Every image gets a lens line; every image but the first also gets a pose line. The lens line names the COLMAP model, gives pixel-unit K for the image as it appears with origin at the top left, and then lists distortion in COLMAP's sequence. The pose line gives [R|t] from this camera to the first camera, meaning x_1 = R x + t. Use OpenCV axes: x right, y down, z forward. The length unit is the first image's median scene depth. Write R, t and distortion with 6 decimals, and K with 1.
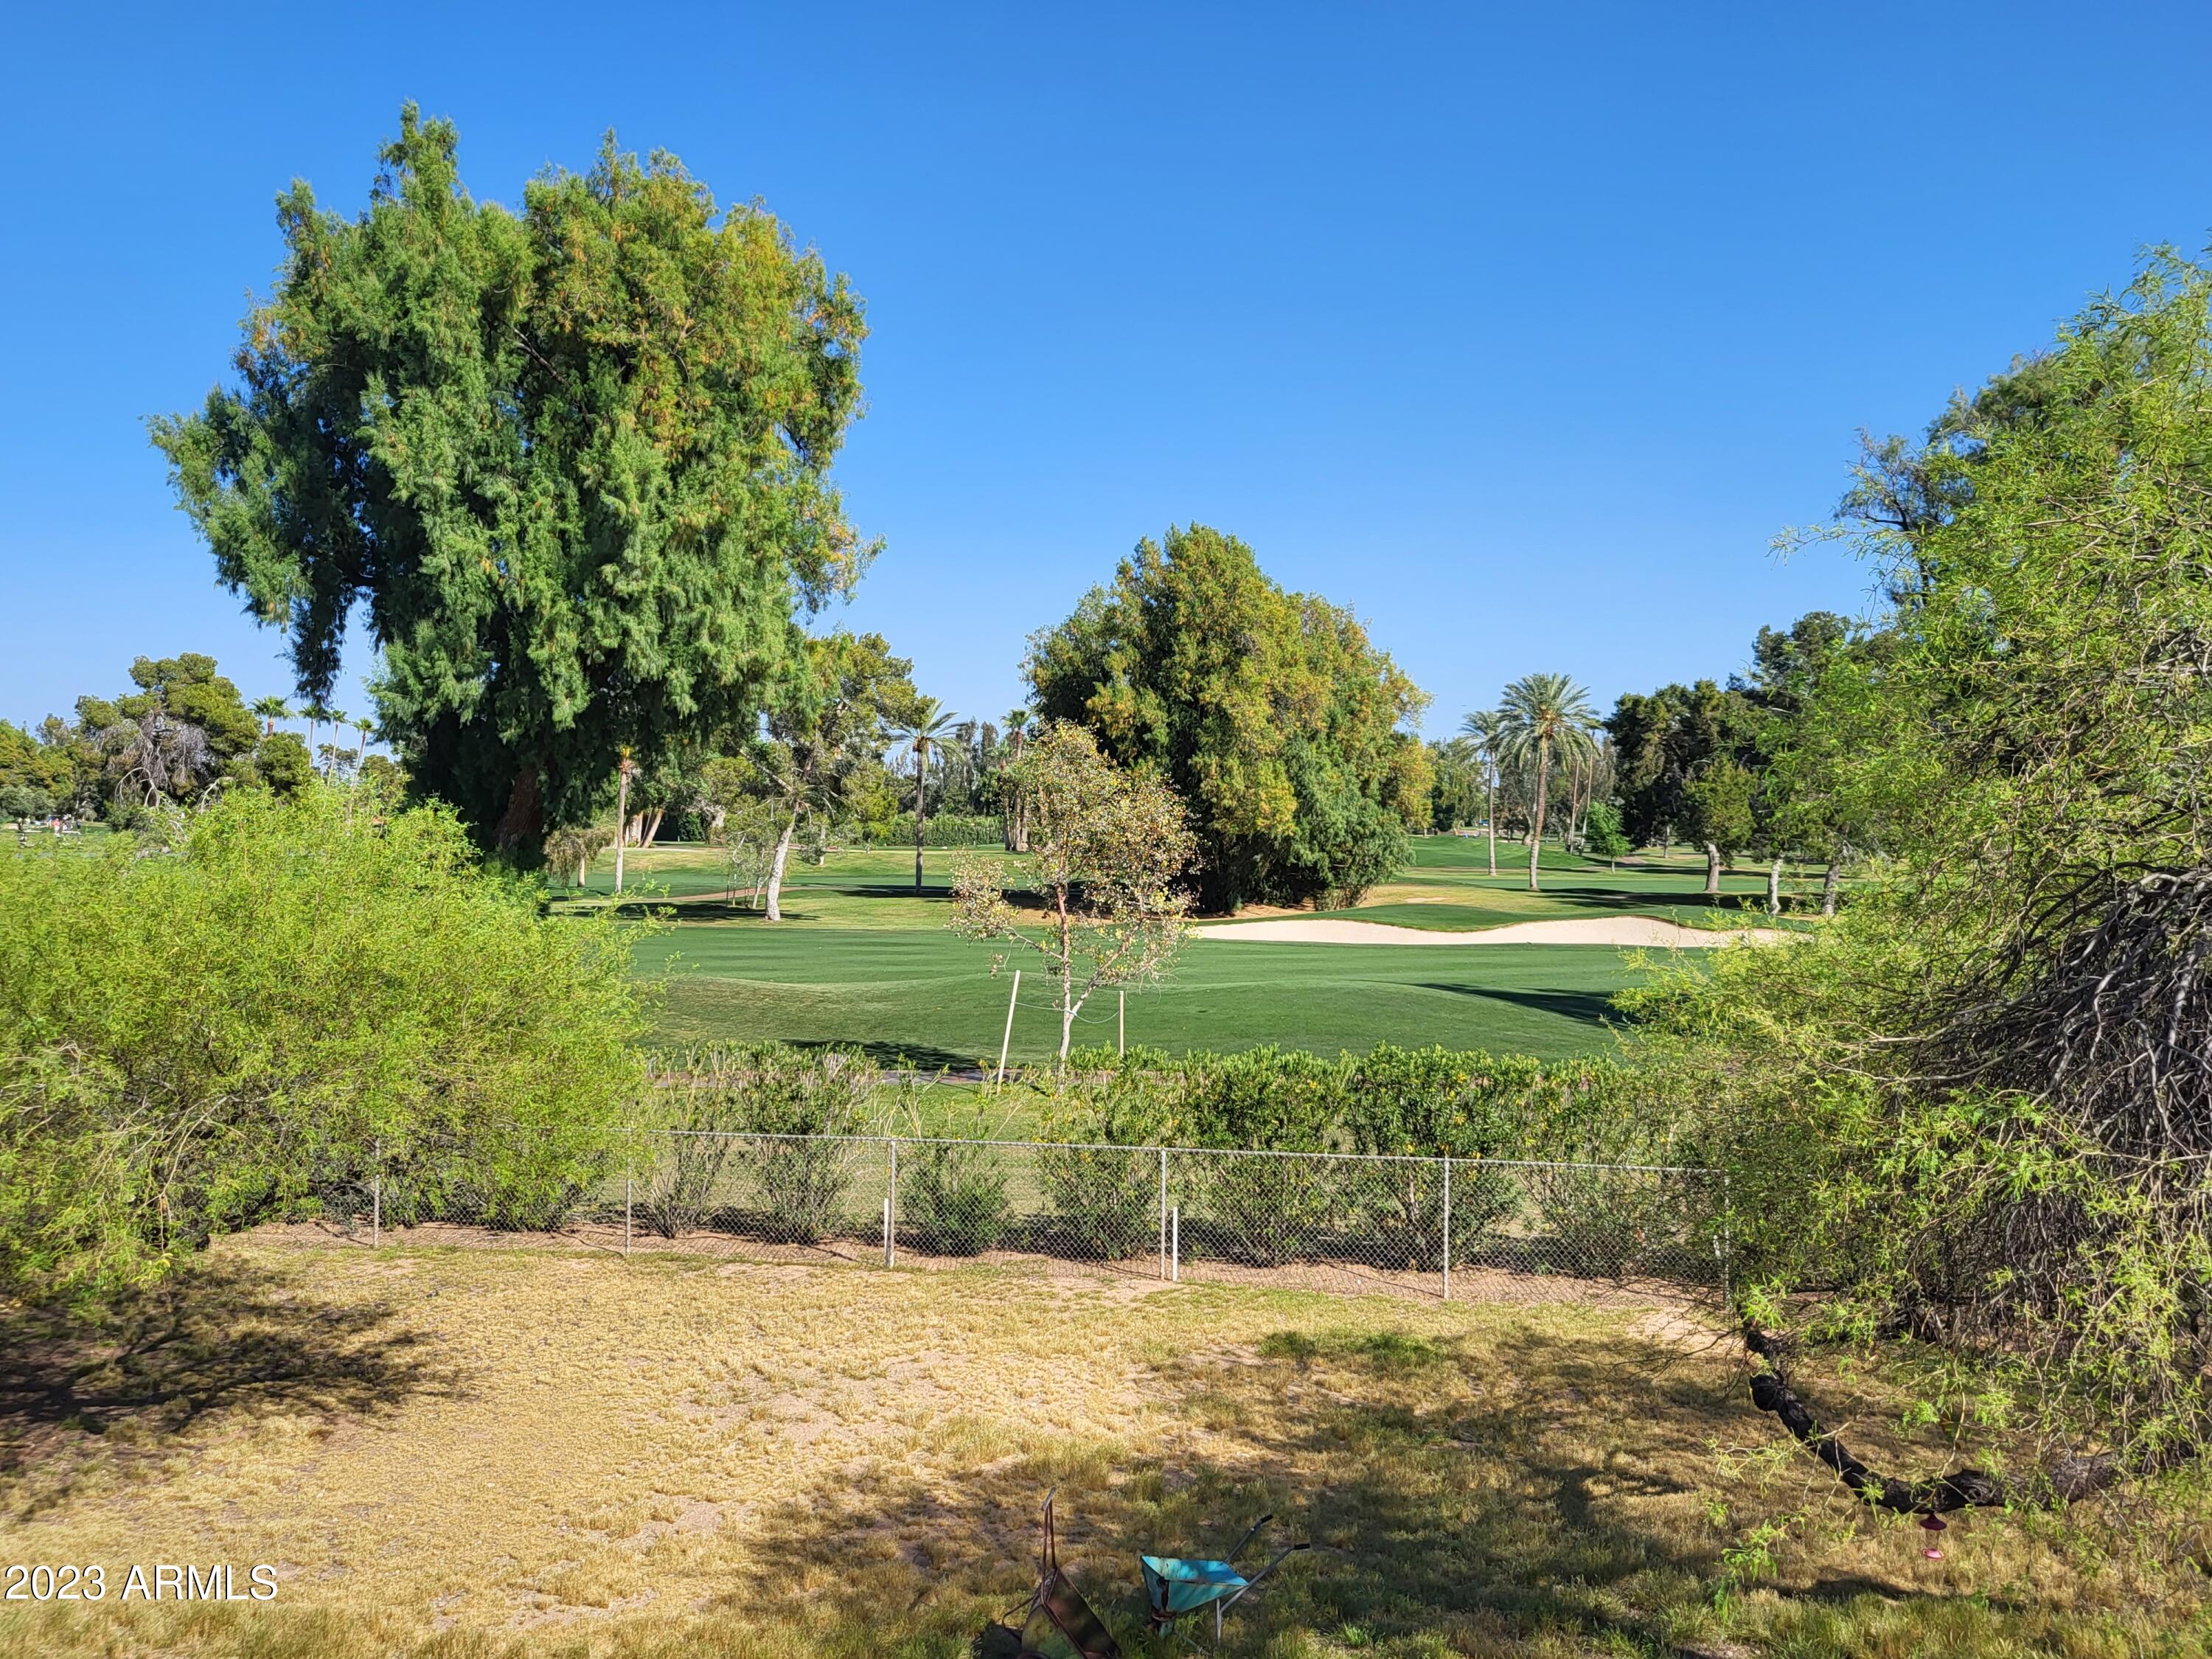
lens RADIAL K [[1831.5, 0, 1136.8], [0, 1831.5, 823.5], [0, 0, 1]] dist [-0.003095, 0.000180]
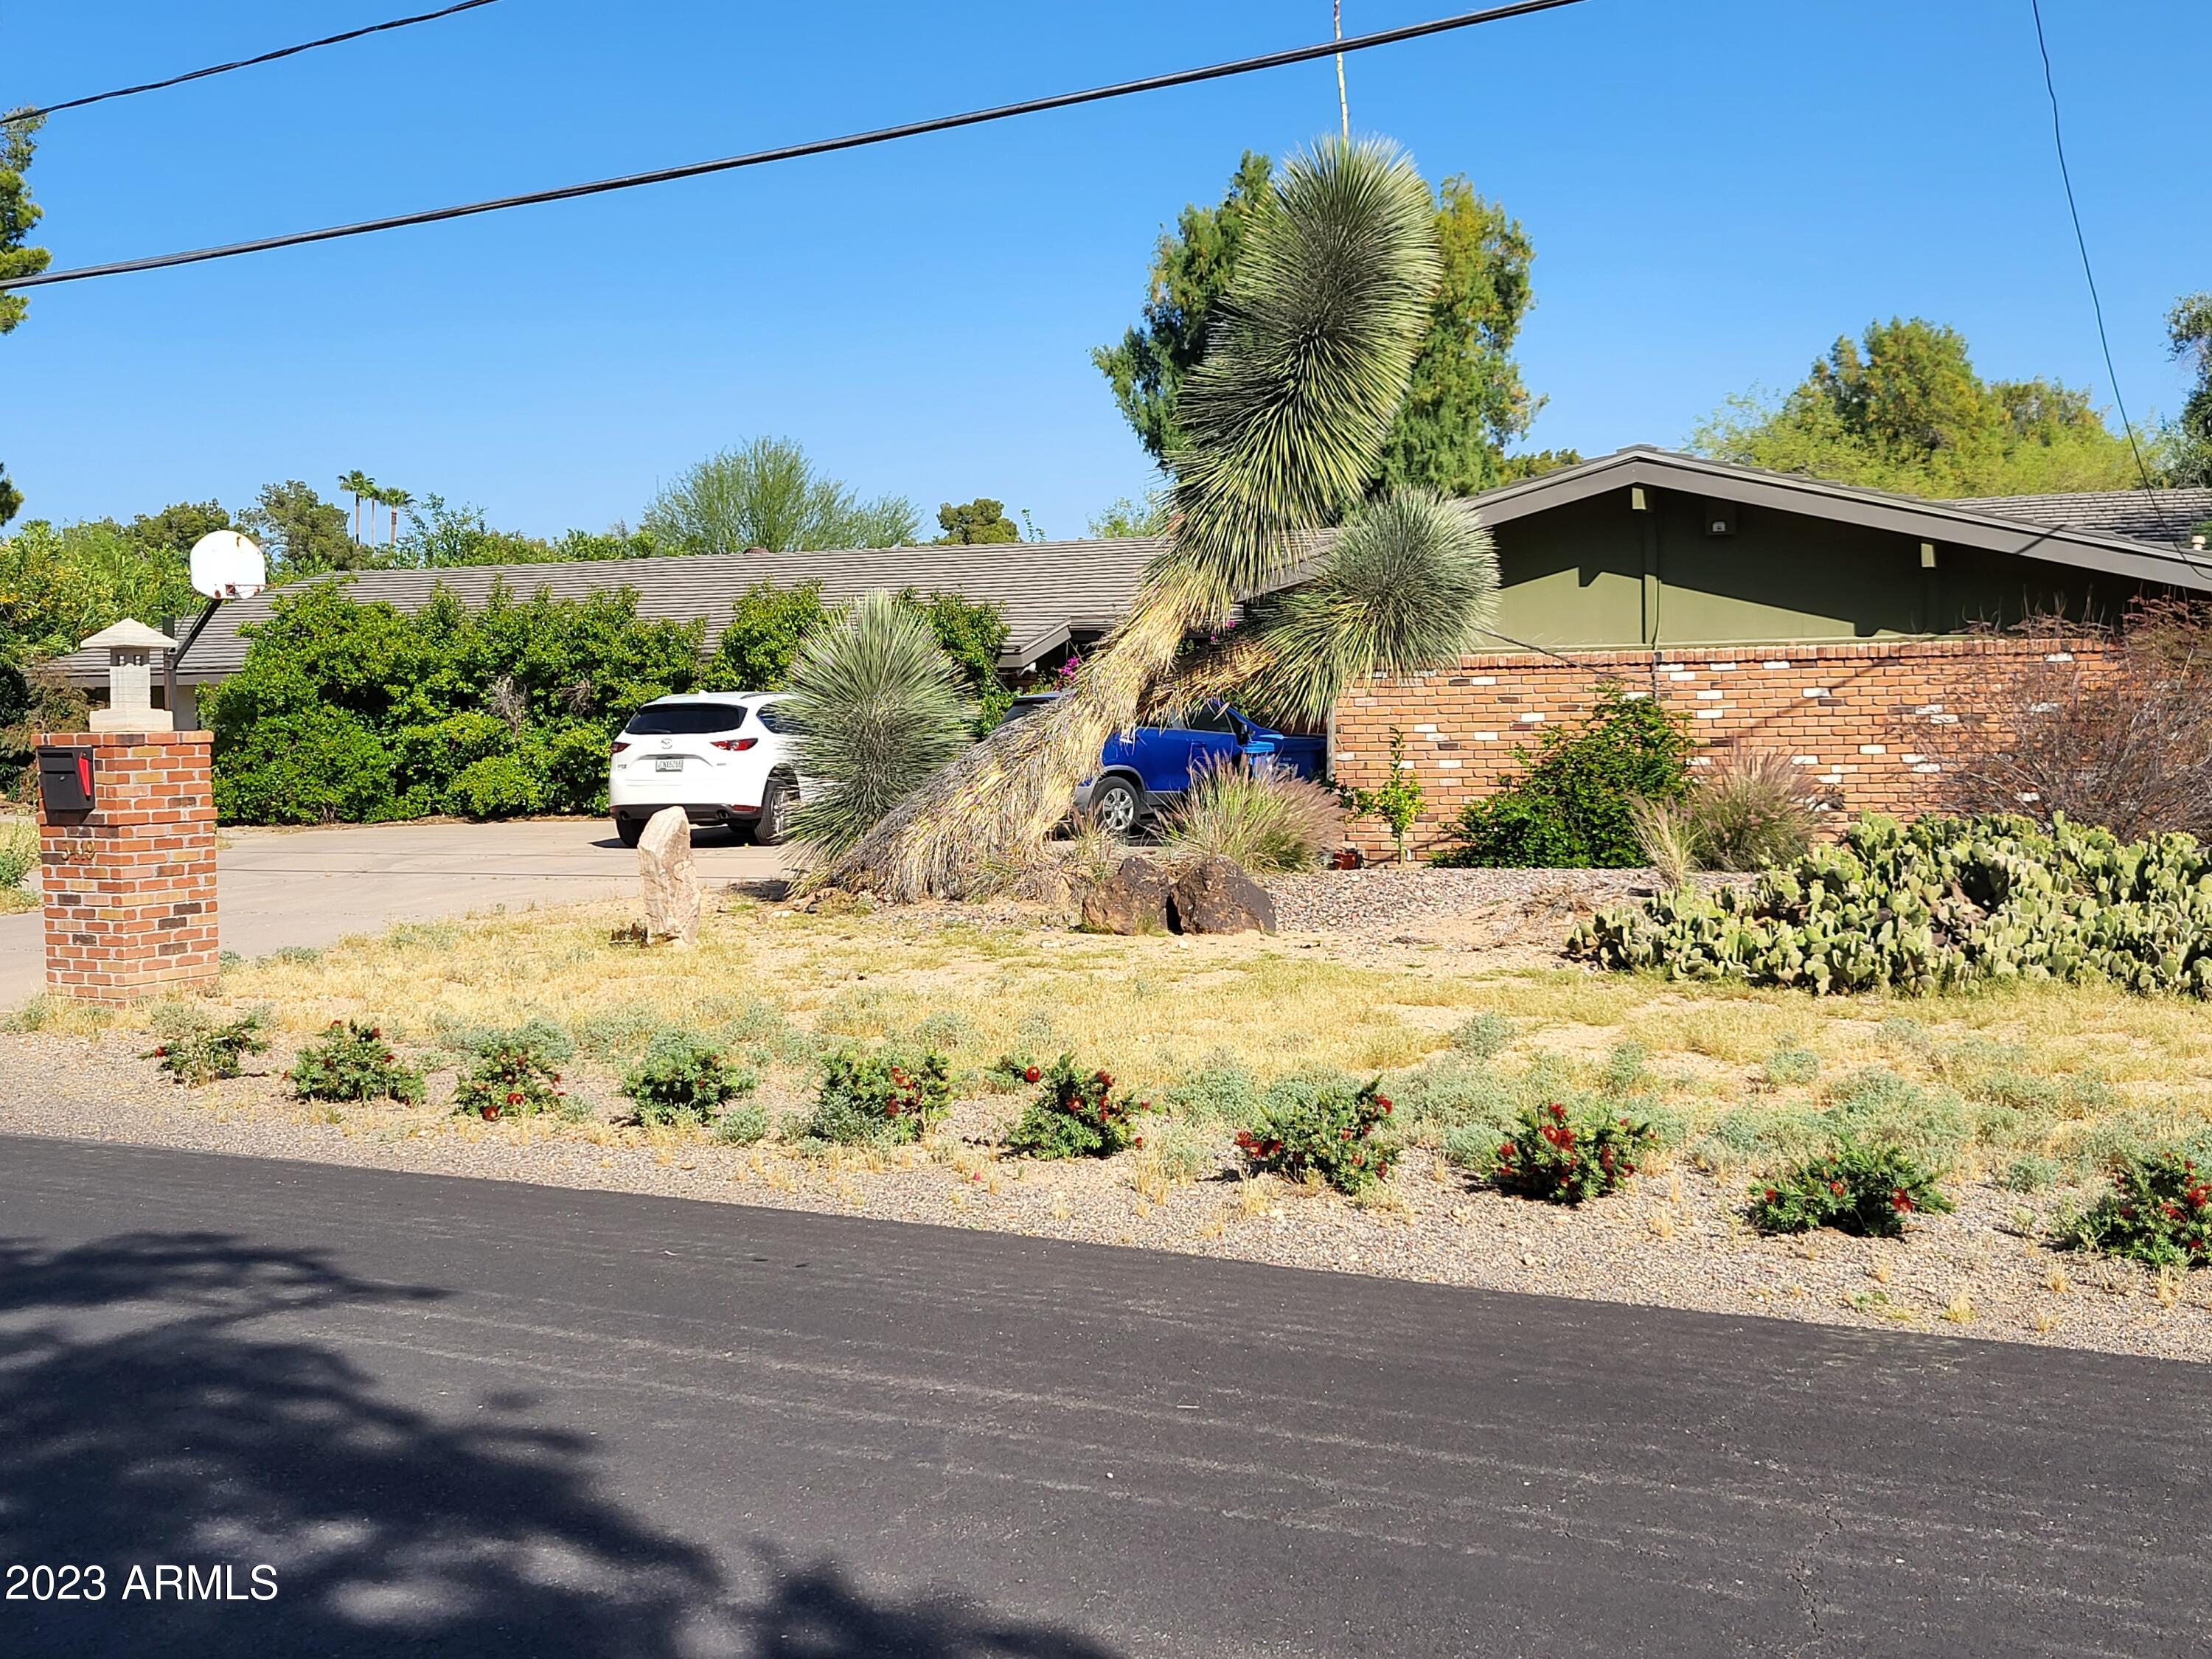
lens RADIAL K [[2380.1, 0, 1114.3], [0, 2380.1, 898.8], [0, 0, 1]] dist [-0.012933, -0.003706]
pose [[0.937546, 0.008249, -0.347765, 0.227373], [0.022991, 0.996063, 0.085609, 0.087439], [0.347102, -0.088258, 0.933665, -1.057870]]
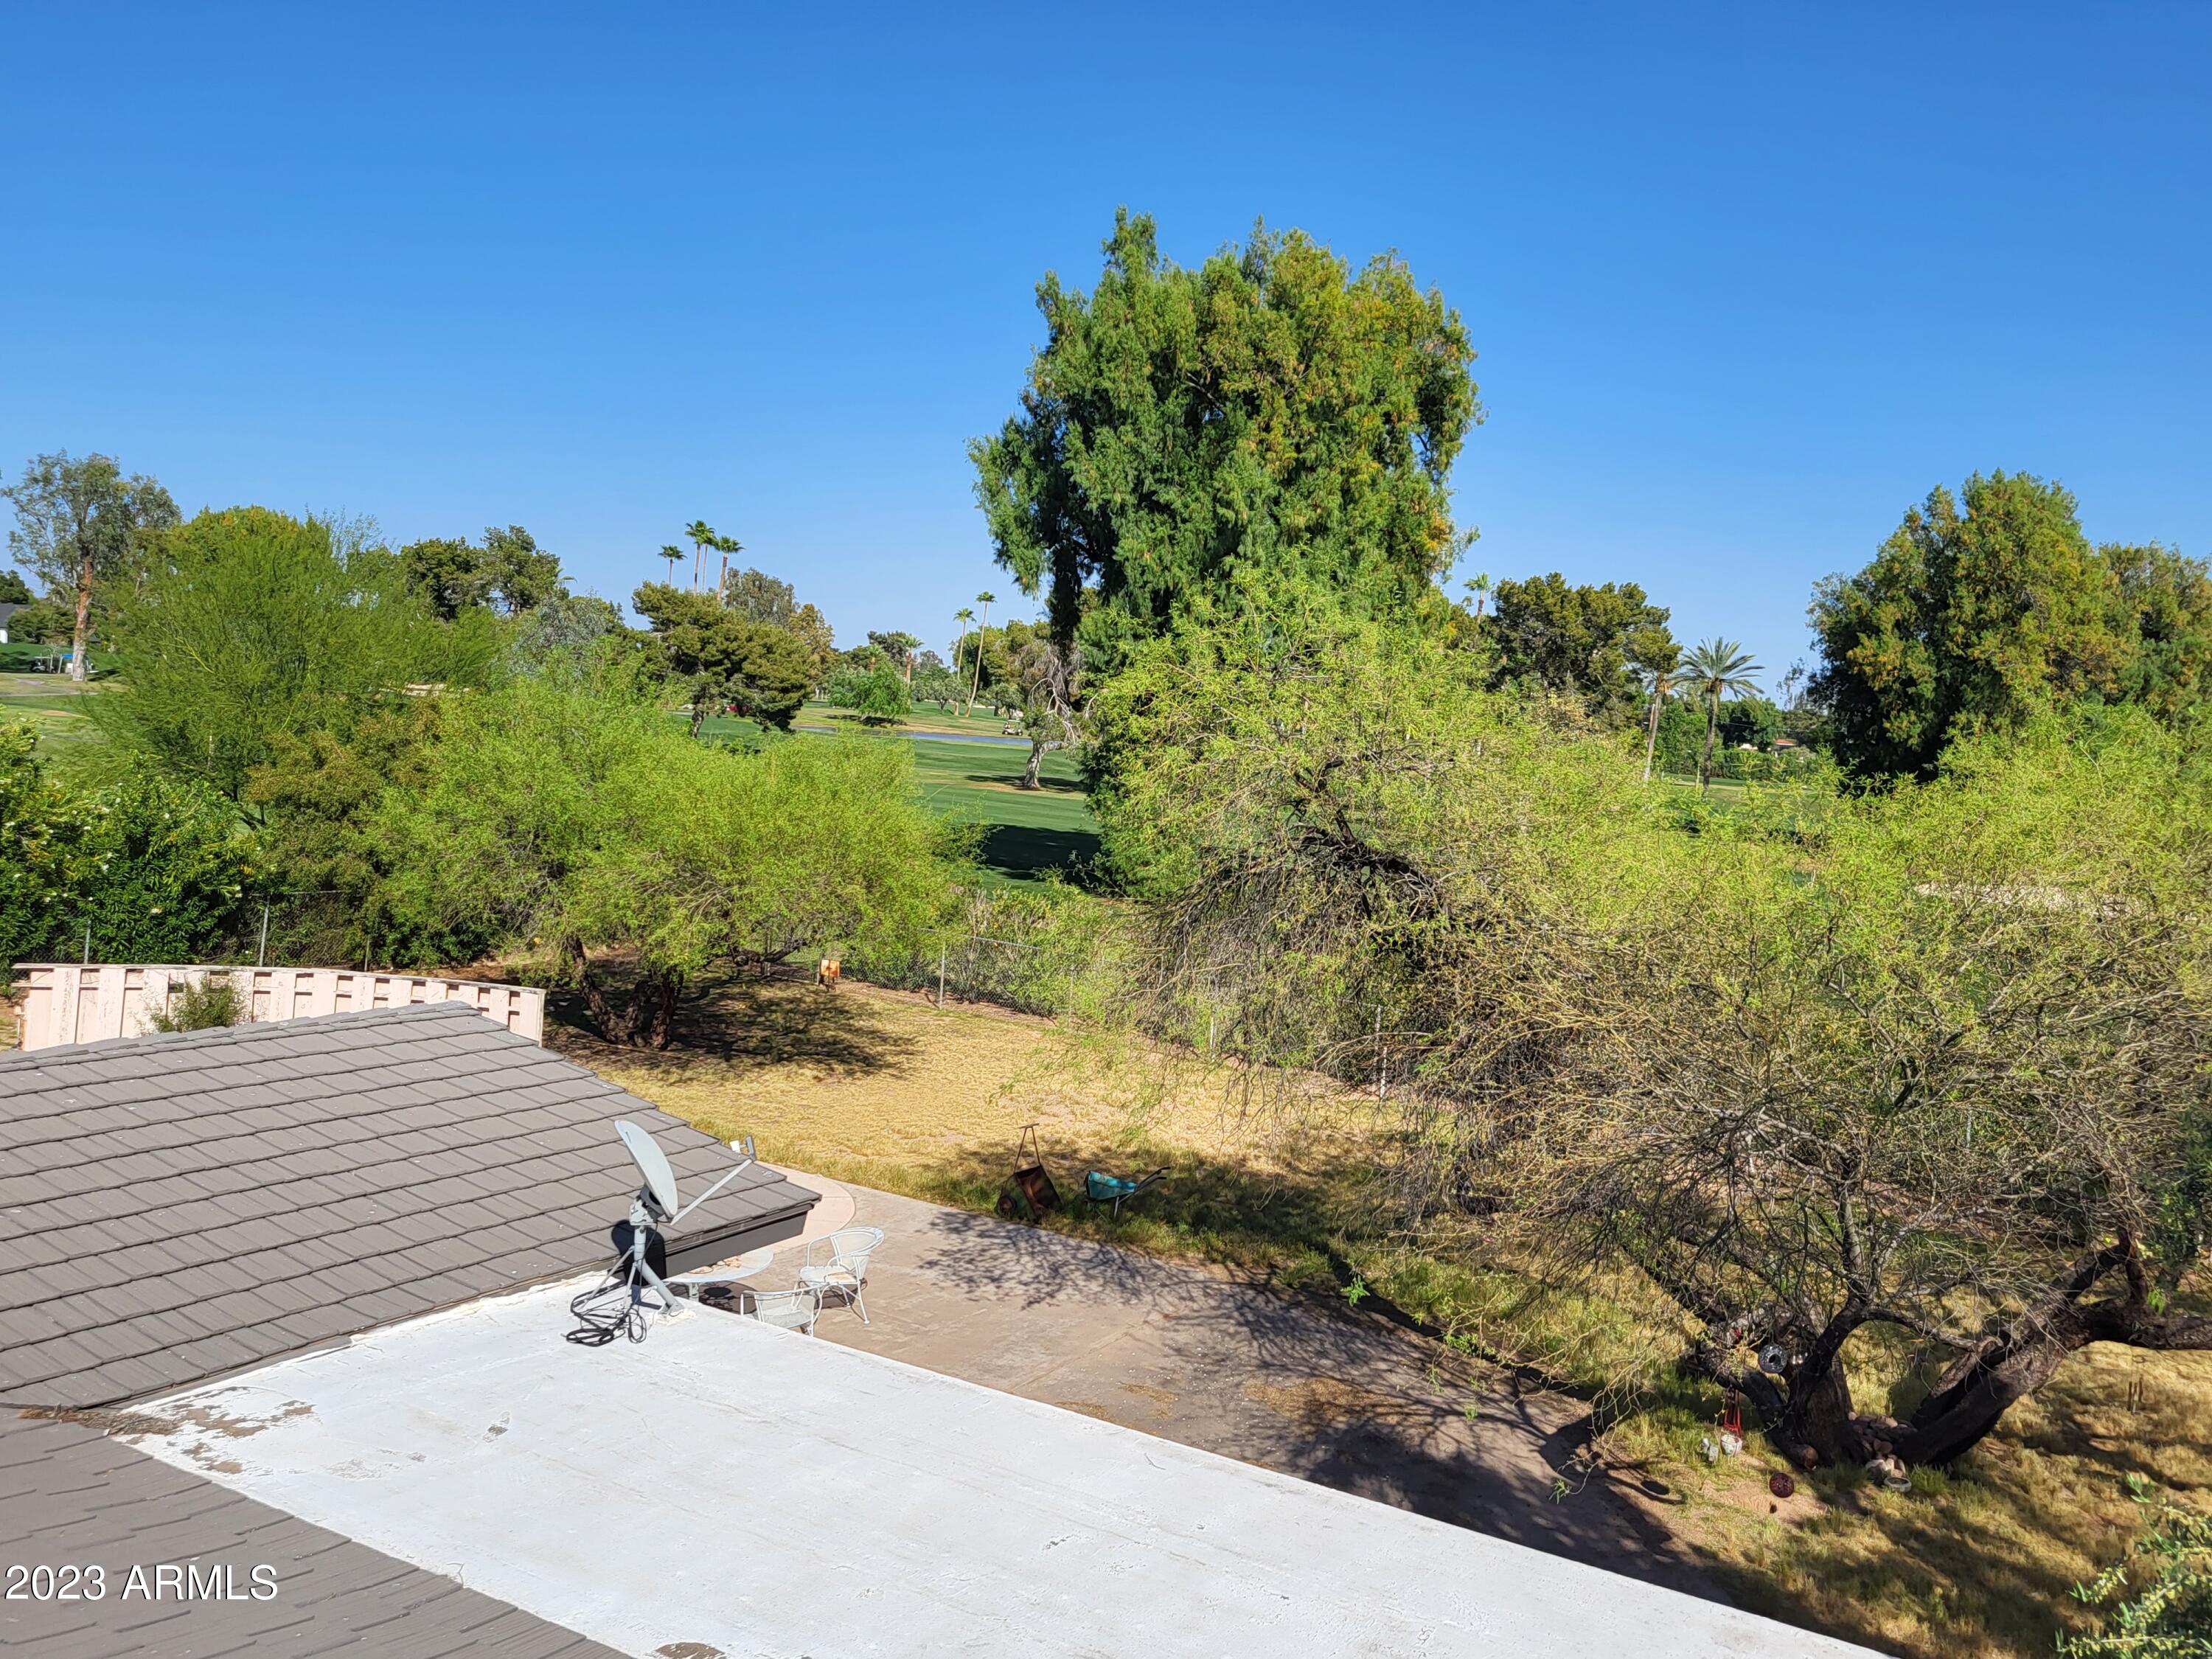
lens RADIAL K [[1831.5, 0, 1136.8], [0, 1831.5, 823.5], [0, 0, 1]] dist [-0.003095, 0.000180]
pose [[0.879059, 0.079289, -0.470074, 0.266457], [-0.058948, 0.996583, 0.057862, -0.019925], [0.473055, -0.023155, 0.880728, -0.185837]]
